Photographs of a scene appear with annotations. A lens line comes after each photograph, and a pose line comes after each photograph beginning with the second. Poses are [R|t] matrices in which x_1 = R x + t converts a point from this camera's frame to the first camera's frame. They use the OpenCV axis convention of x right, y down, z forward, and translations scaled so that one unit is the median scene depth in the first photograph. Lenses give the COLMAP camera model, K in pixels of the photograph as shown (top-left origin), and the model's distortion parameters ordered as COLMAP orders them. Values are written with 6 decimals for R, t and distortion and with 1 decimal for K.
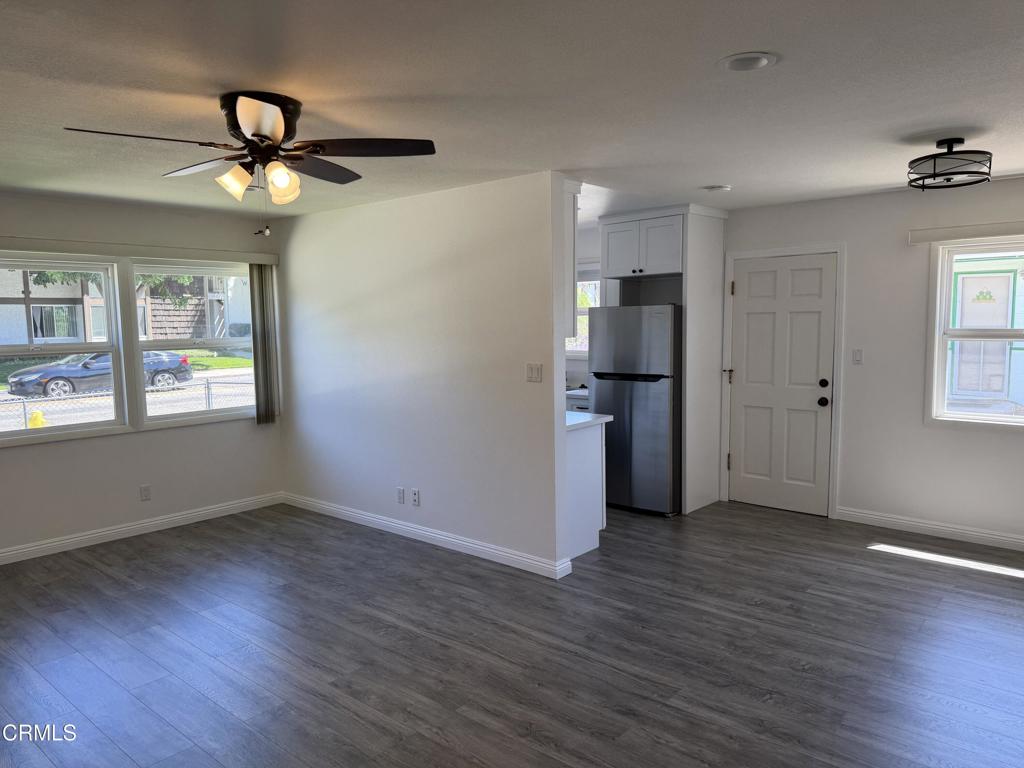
lens RADIAL K [[716.4, 0, 518.9], [0, 716.4, 389.6], [0, 0, 1]] dist [0.105944, -0.001767]
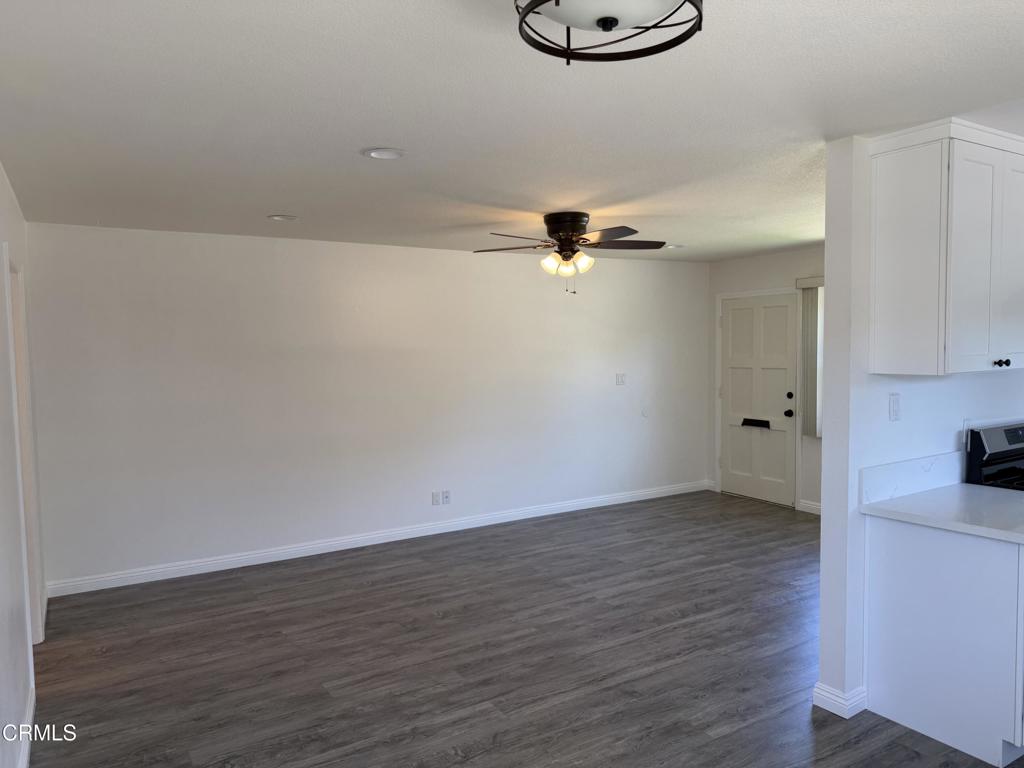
lens RADIAL K [[716.4, 0, 518.9], [0, 716.4, 389.6], [0, 0, 1]] dist [0.105944, -0.001767]
pose [[-0.289906, 0.066906, -0.954714, 1.013512], [-0.081982, 0.992151, 0.094424, -0.111252], [0.953537, 0.105643, -0.282145, 1.116673]]
